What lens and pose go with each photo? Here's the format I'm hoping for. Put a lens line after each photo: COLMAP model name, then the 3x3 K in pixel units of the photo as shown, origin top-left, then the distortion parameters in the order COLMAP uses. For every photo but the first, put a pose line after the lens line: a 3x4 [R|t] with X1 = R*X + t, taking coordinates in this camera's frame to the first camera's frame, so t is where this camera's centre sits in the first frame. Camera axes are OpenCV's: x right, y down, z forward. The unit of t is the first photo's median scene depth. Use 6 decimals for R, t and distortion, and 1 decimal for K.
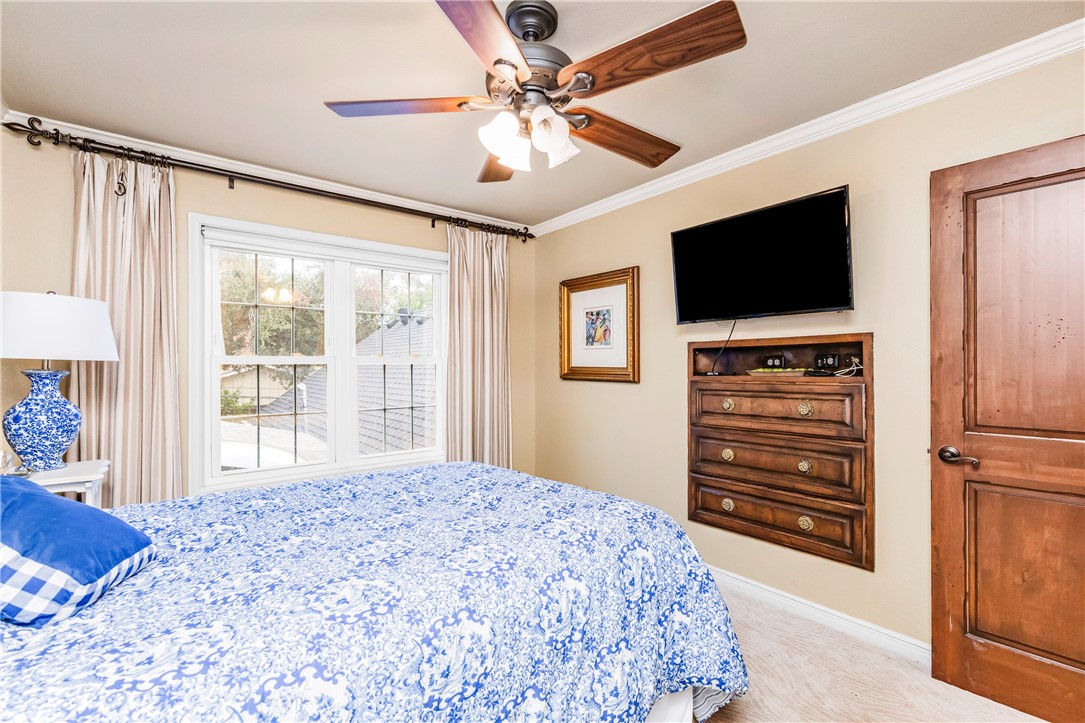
lens RADIAL K [[477.2, 0, 545.3], [0, 477.2, 357.6], [0, 0, 1]] dist [0.002489, 0.000473]
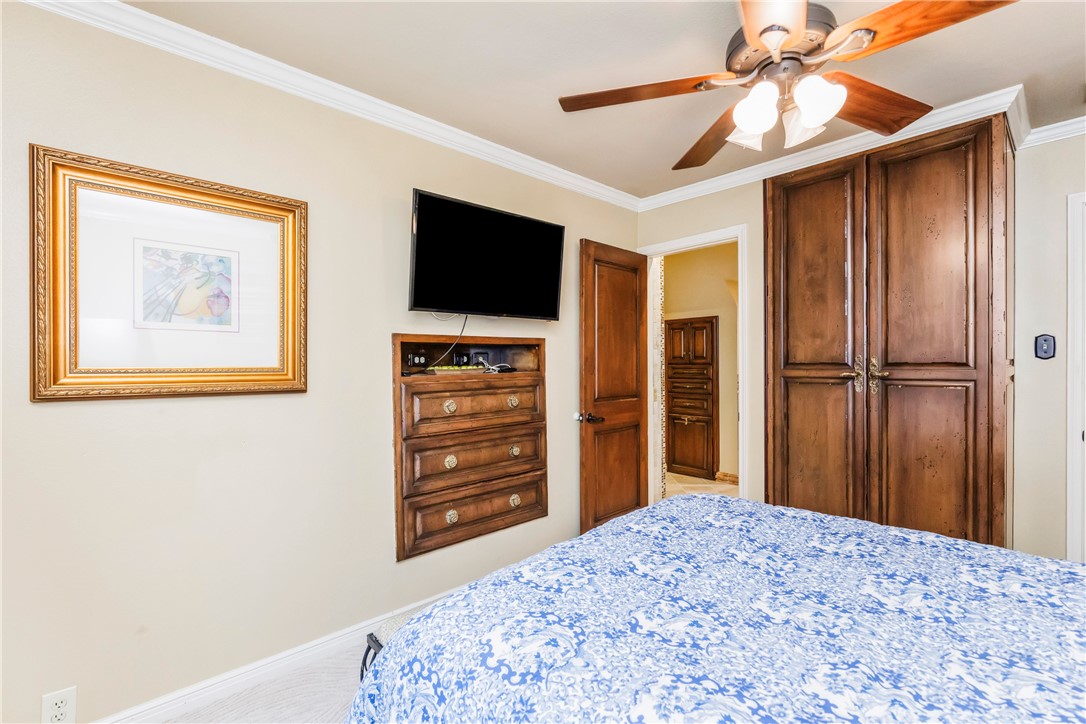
lens RADIAL K [[477.6, 0, 545.8], [0, 477.6, 358.1], [0, 0, 1]] dist [0.002489, 0.000473]
pose [[-0.061182, 0.008778, 0.998088, -0.542049], [-0.012665, 0.999874, -0.009570, 0.013462], [-0.998046, -0.013227, -0.061063, 0.894287]]
